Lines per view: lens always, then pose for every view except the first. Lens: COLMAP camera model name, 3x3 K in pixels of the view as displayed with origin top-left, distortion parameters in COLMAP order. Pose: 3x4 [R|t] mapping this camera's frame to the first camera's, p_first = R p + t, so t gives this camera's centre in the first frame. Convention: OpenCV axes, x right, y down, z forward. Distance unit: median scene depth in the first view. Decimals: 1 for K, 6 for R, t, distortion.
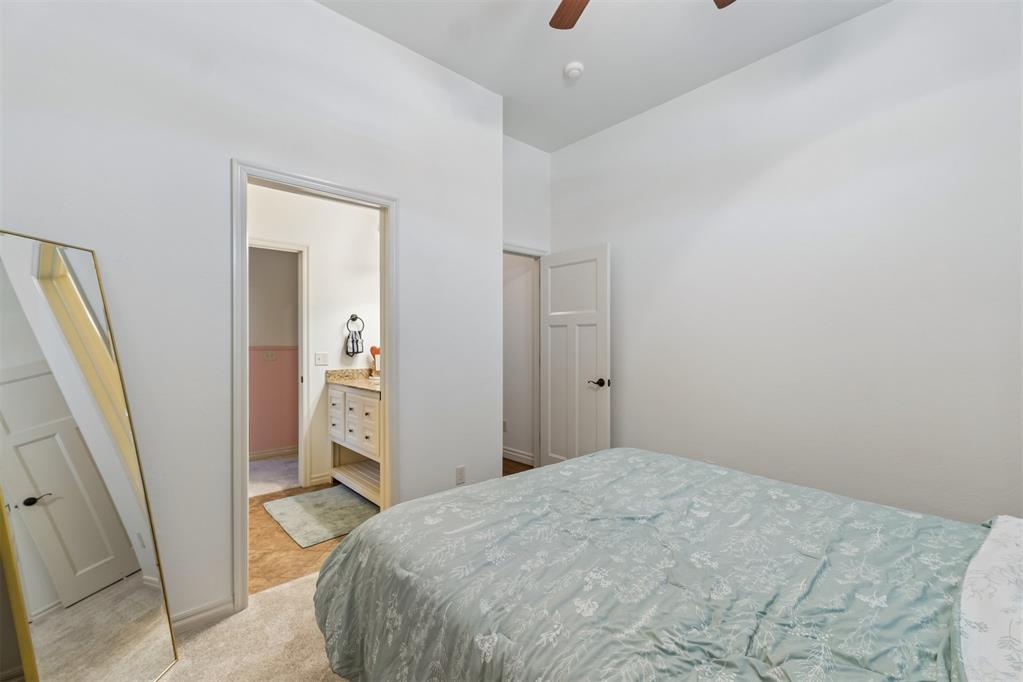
lens RADIAL K [[431.5, 0, 512.1], [0, 431.5, 340.8], [0, 0, 1]] dist [0.003814, 0.000427]
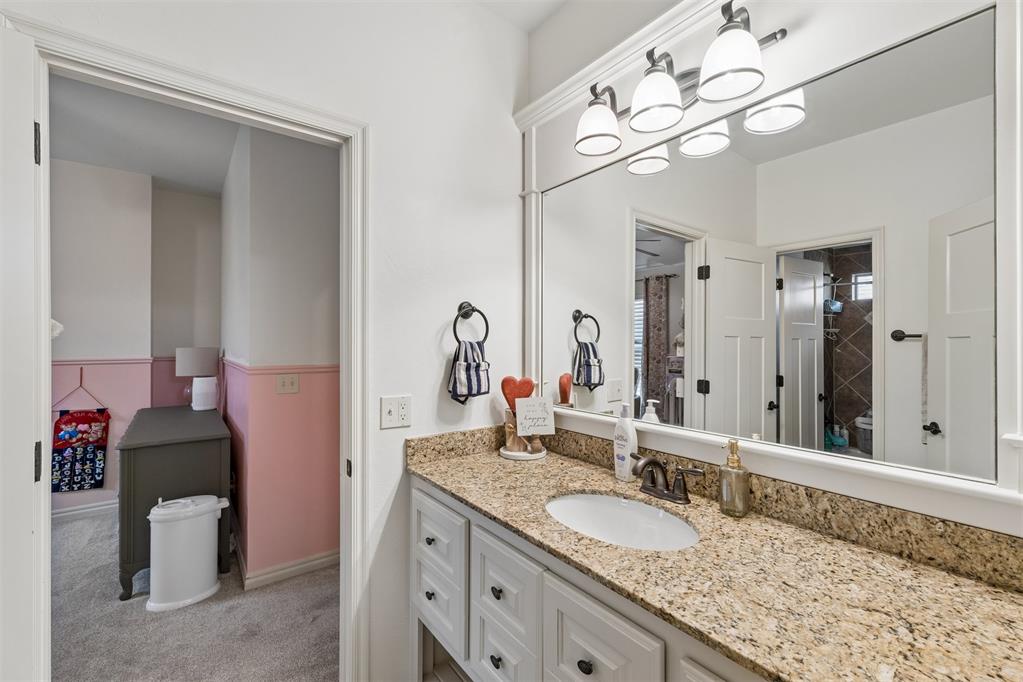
lens RADIAL K [[431.5, 0, 511.7], [0, 431.5, 340.5], [0, 0, 1]] dist [0.003814, 0.000427]
pose [[0.996037, 0.010640, -0.088306, -0.291054], [-0.009772, 0.999900, 0.010253, -0.028987], [0.088406, -0.009349, 0.996041, 0.594950]]
